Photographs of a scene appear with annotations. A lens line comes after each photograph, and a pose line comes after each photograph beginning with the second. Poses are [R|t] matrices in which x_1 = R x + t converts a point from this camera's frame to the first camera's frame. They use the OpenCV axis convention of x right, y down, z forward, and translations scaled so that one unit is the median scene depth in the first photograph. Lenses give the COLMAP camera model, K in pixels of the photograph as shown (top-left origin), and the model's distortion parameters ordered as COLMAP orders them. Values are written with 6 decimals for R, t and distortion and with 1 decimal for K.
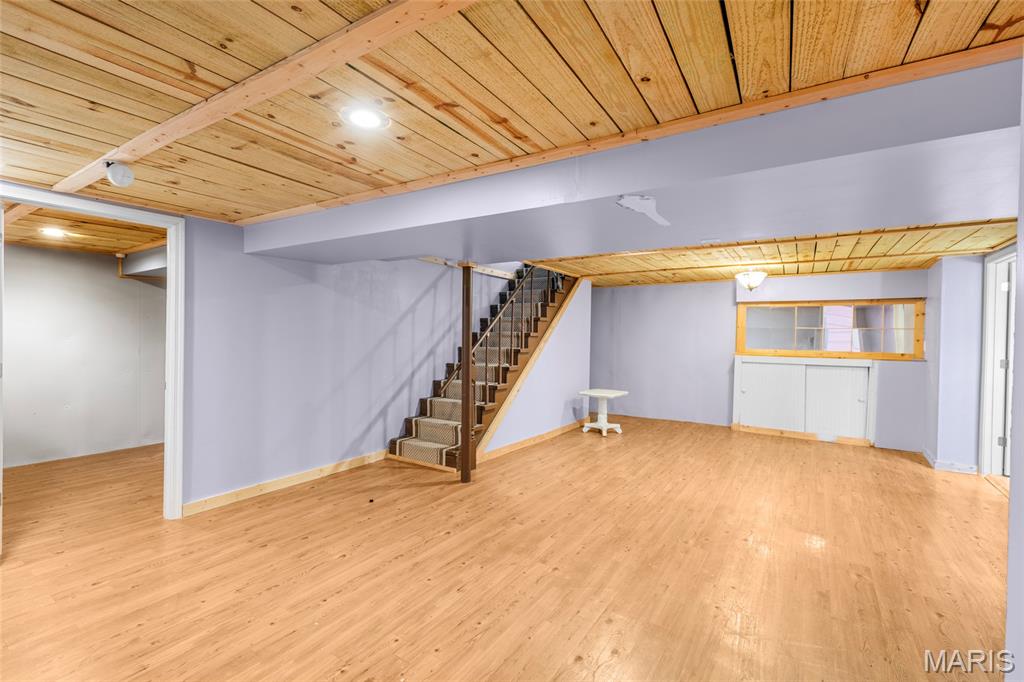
lens RADIAL K [[450.2, 0, 508.9], [0, 450.2, 339.9], [0, 0, 1]] dist [0.001682, 0.000377]
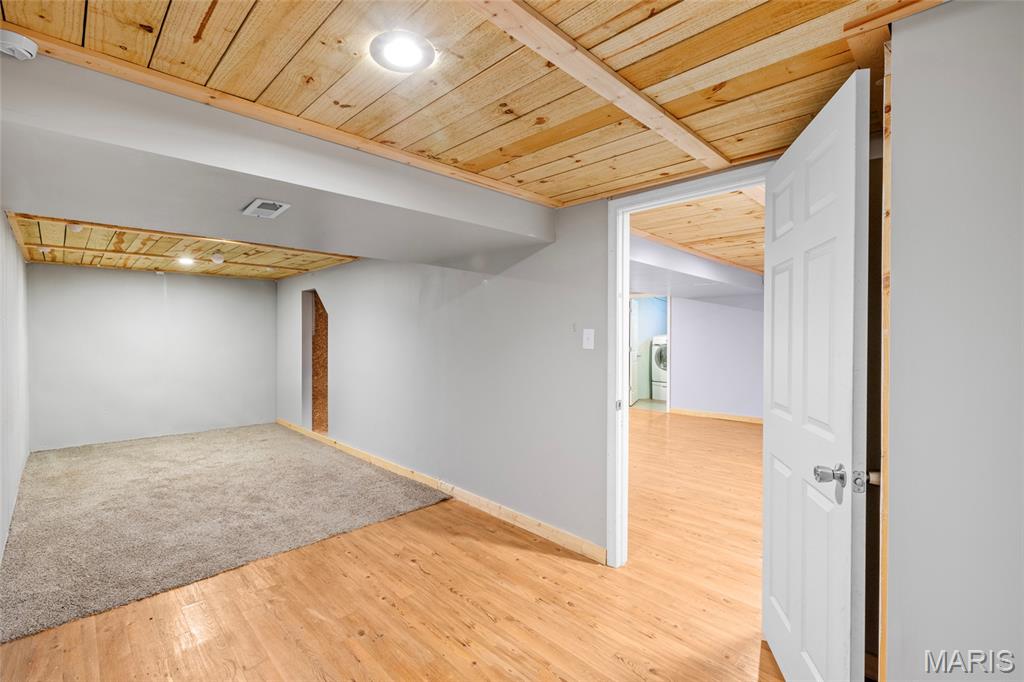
lens RADIAL K [[450.2, 0, 509.3], [0, 450.2, 335.5], [0, 0, 1]] dist [0.001682, 0.000377]
pose [[0.214186, -0.015091, 0.976676, -1.354236], [0.020710, 0.999726, 0.010905, -0.033805], [-0.976573, 0.017891, 0.214440, 0.855974]]
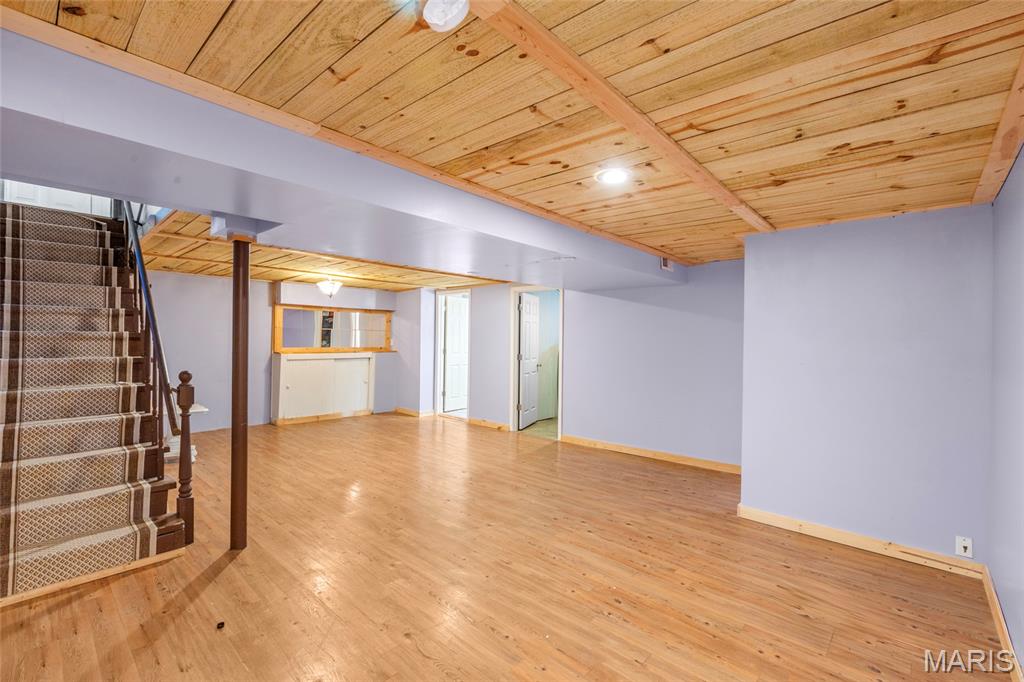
lens RADIAL K [[450.2, 0, 512.7], [0, 450.2, 341.7], [0, 0, 1]] dist [0.001682, 0.000377]
pose [[0.162379, -0.017287, 0.986577, -0.760666], [0.003027, 0.999851, 0.017021, -0.017765], [-0.986724, 0.000222, 0.162407, 0.496045]]
